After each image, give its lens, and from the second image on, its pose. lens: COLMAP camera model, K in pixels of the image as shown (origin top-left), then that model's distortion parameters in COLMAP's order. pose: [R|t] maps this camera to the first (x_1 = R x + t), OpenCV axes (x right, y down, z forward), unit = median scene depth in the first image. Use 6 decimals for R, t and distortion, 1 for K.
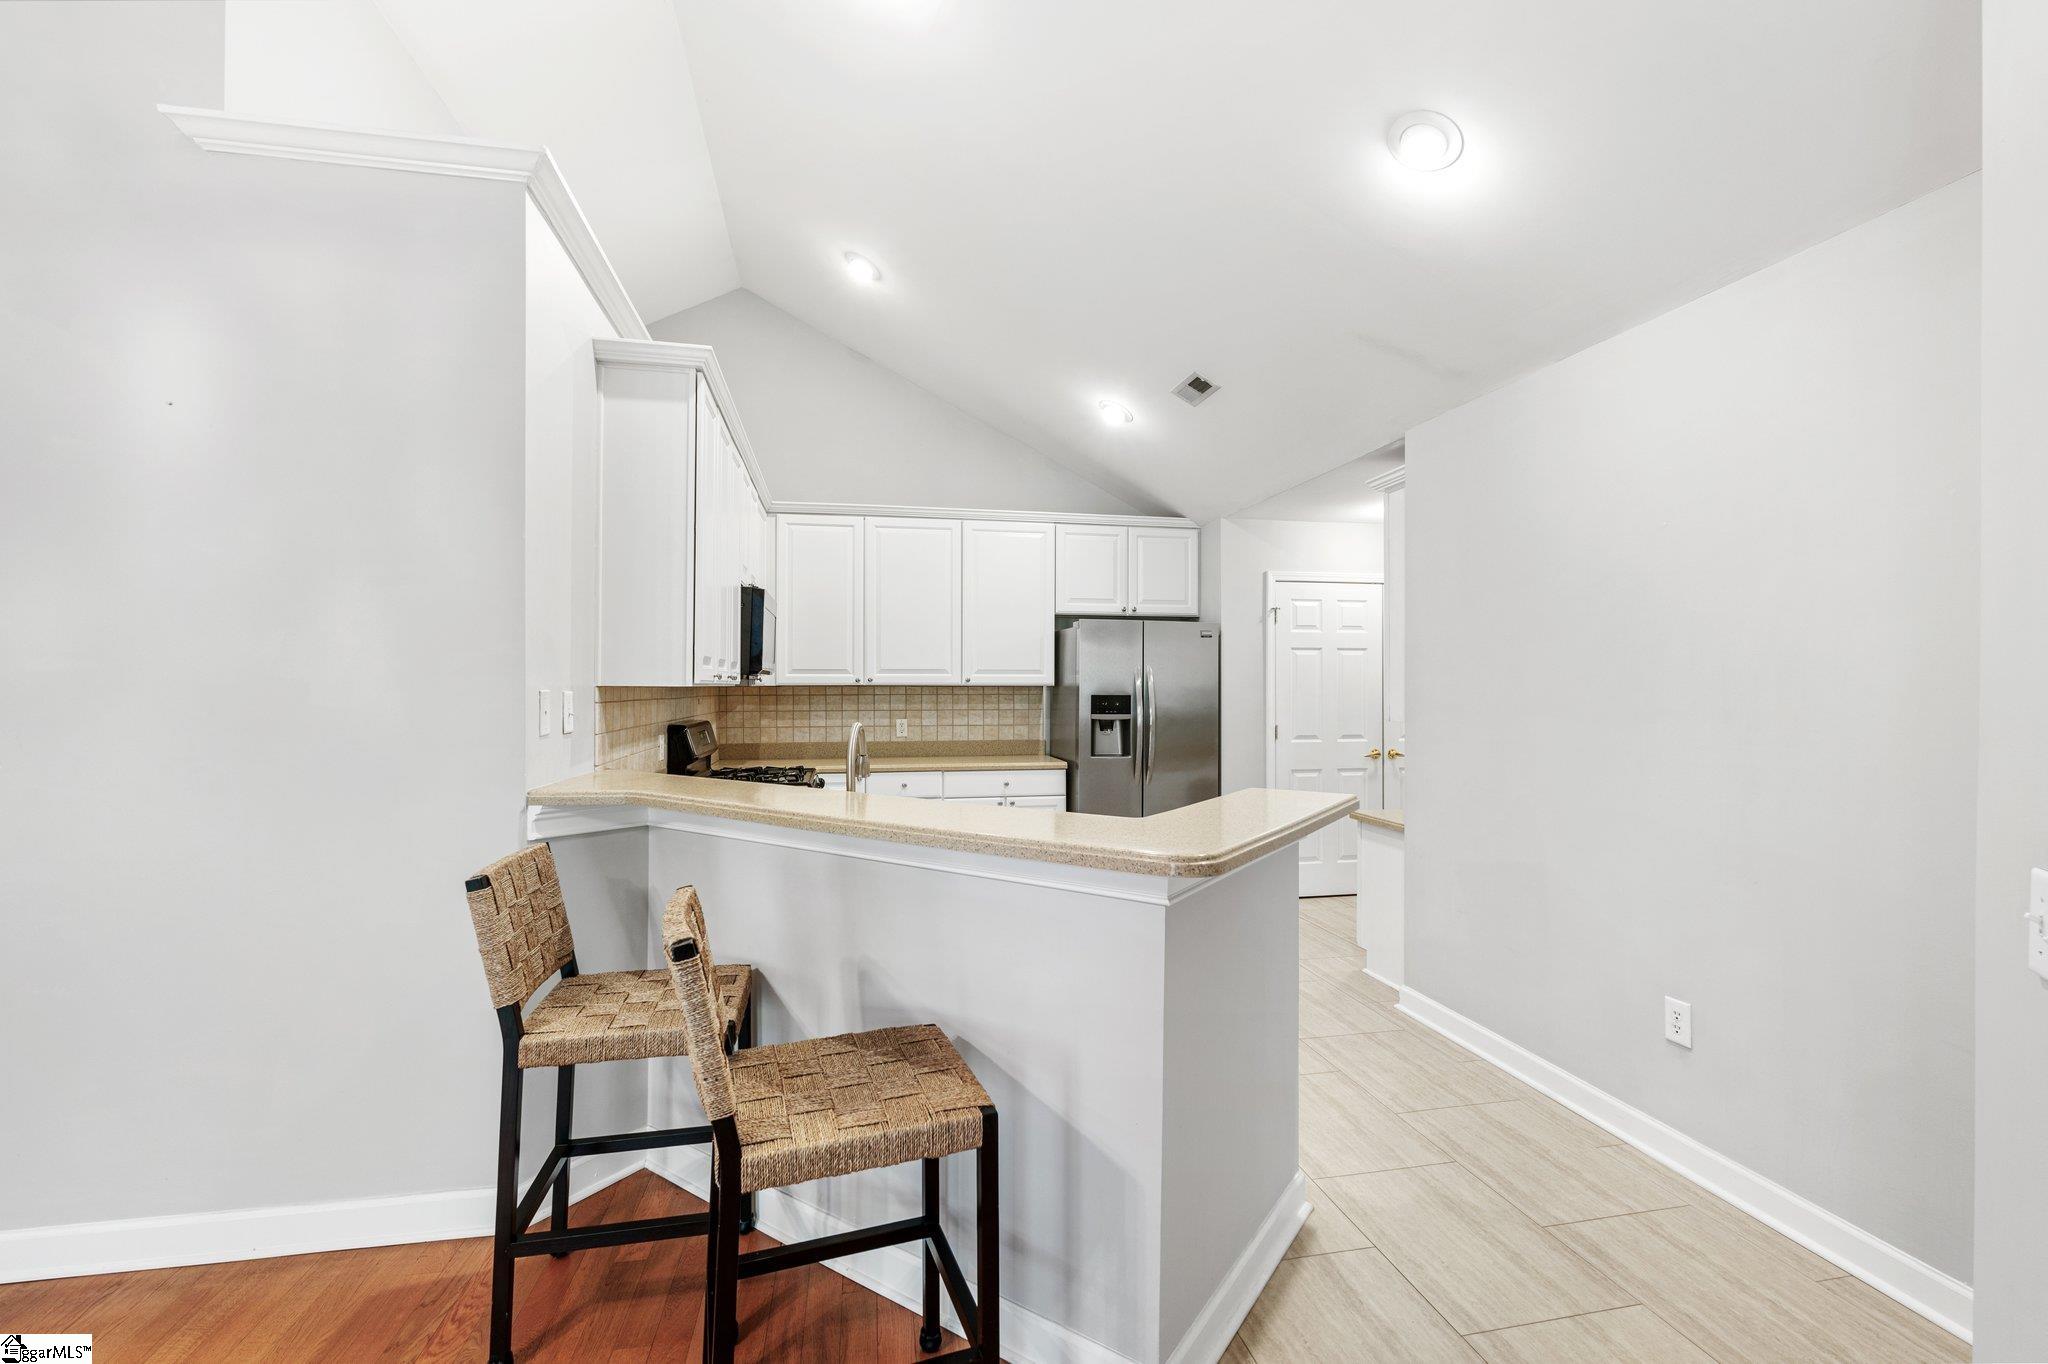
lens RADIAL K [[896.7, 0, 1025.4], [0, 896.7, 672.1], [0, 0, 1]] dist [-0.006216, 0.000764]
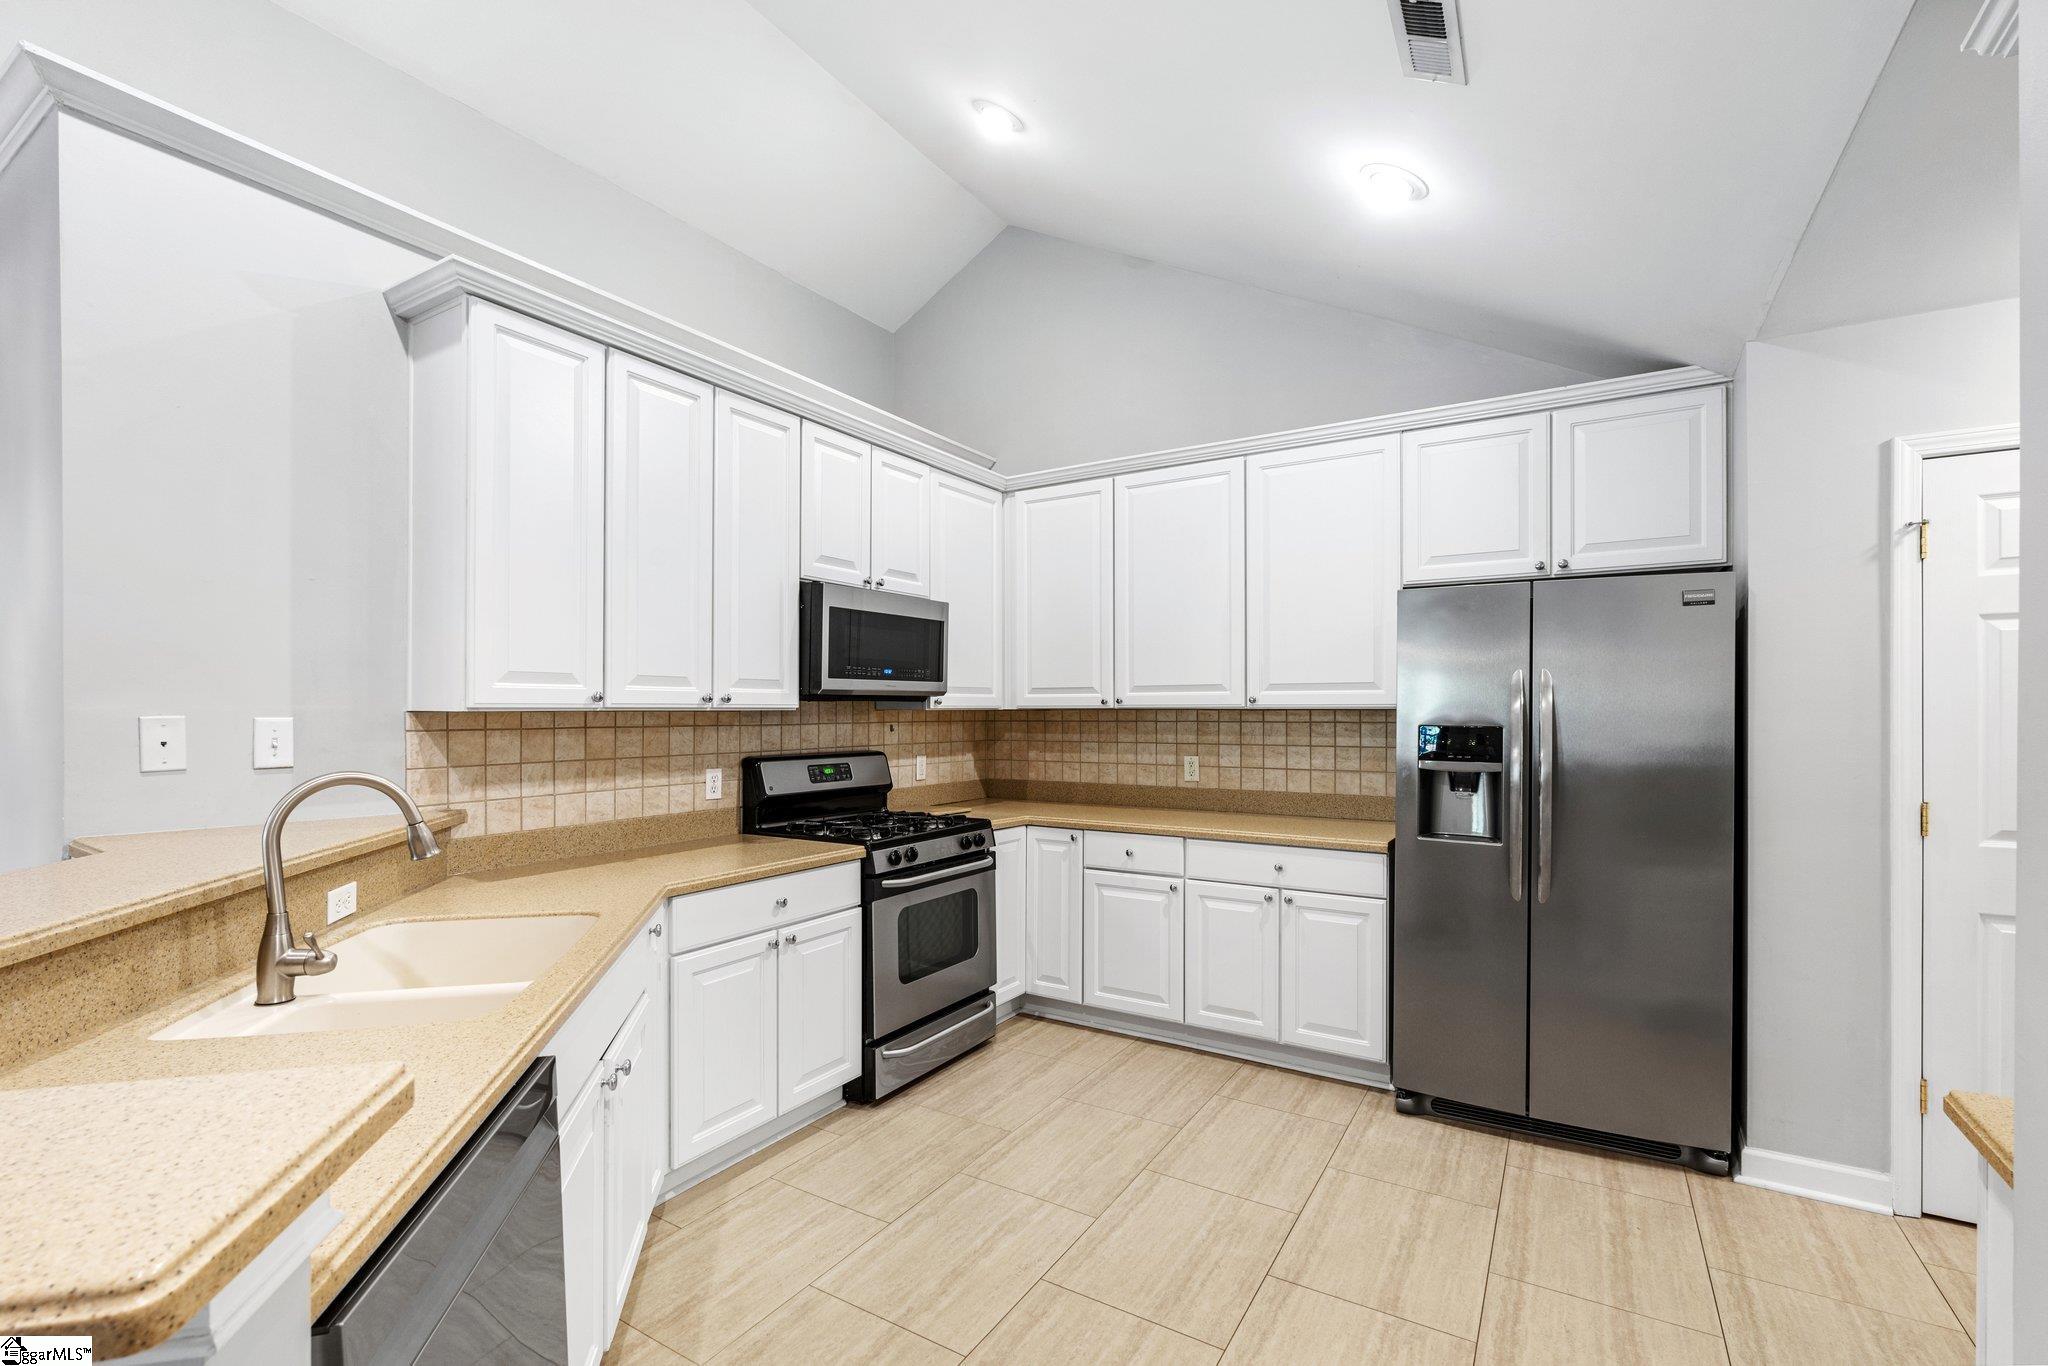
lens RADIAL K [[896.7, 0, 1020.3], [0, 896.7, 700.4], [0, 0, 1]] dist [-0.006216, 0.000764]
pose [[0.726432, -0.008812, -0.687182, 0.258212], [0.012335, 0.999924, 0.000218, 0.006717], [0.687128, -0.008635, 0.726485, 0.405801]]
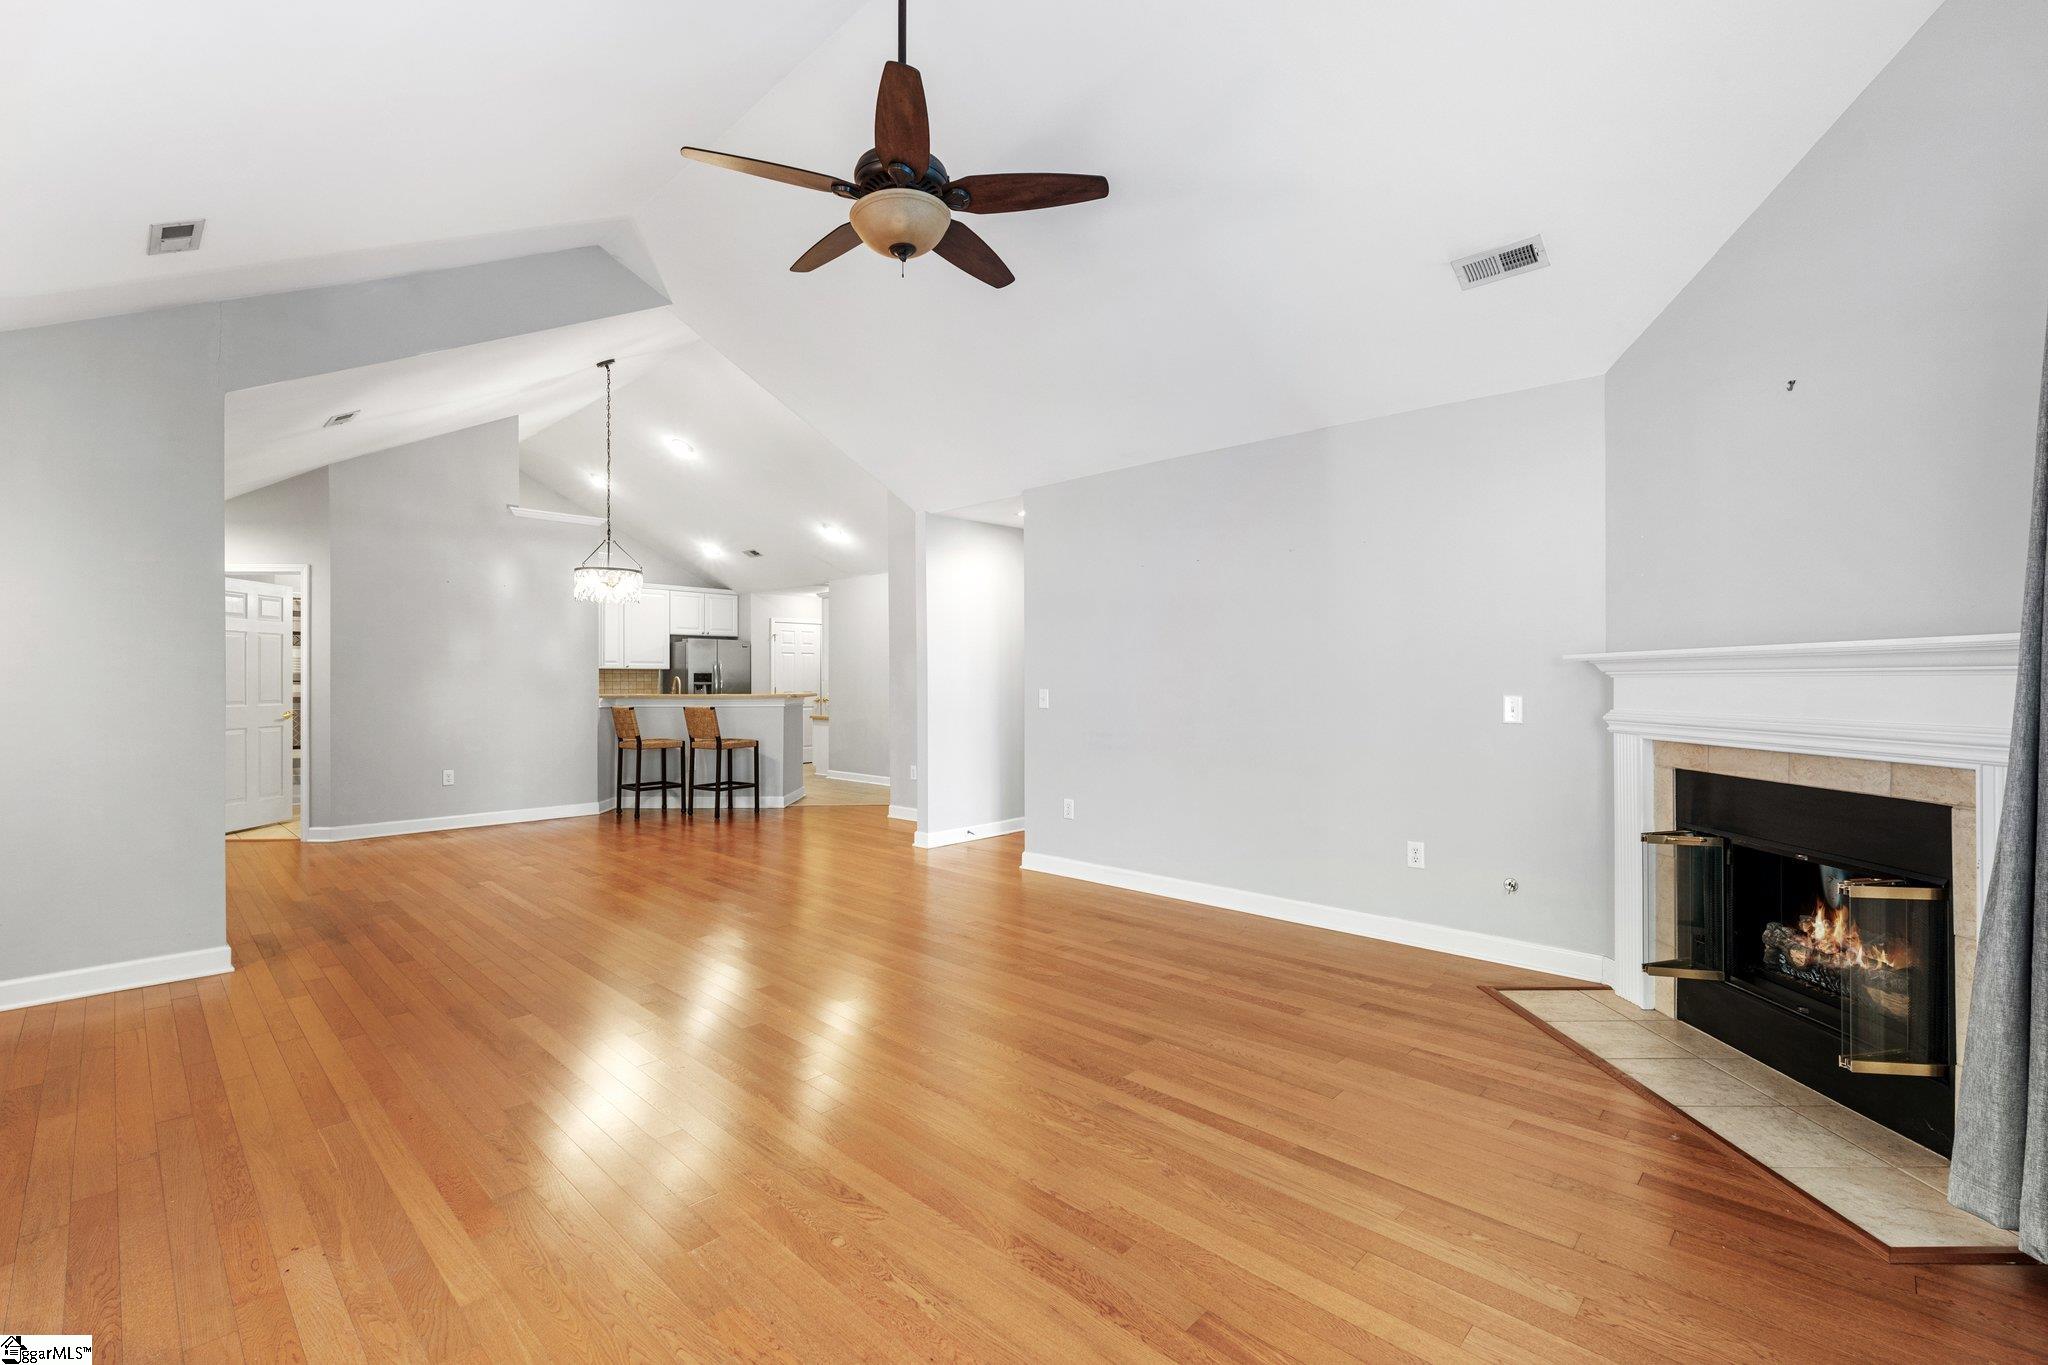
lens RADIAL K [[896.7, 0, 1027.7], [0, 896.7, 683.5], [0, 0, 1]] dist [-0.006216, 0.000764]
pose [[0.818909, -0.008495, 0.573861, -0.484651], [-0.006072, 0.999706, 0.023463, -0.005207], [-0.573892, -0.022699, 0.818617, -1.184204]]
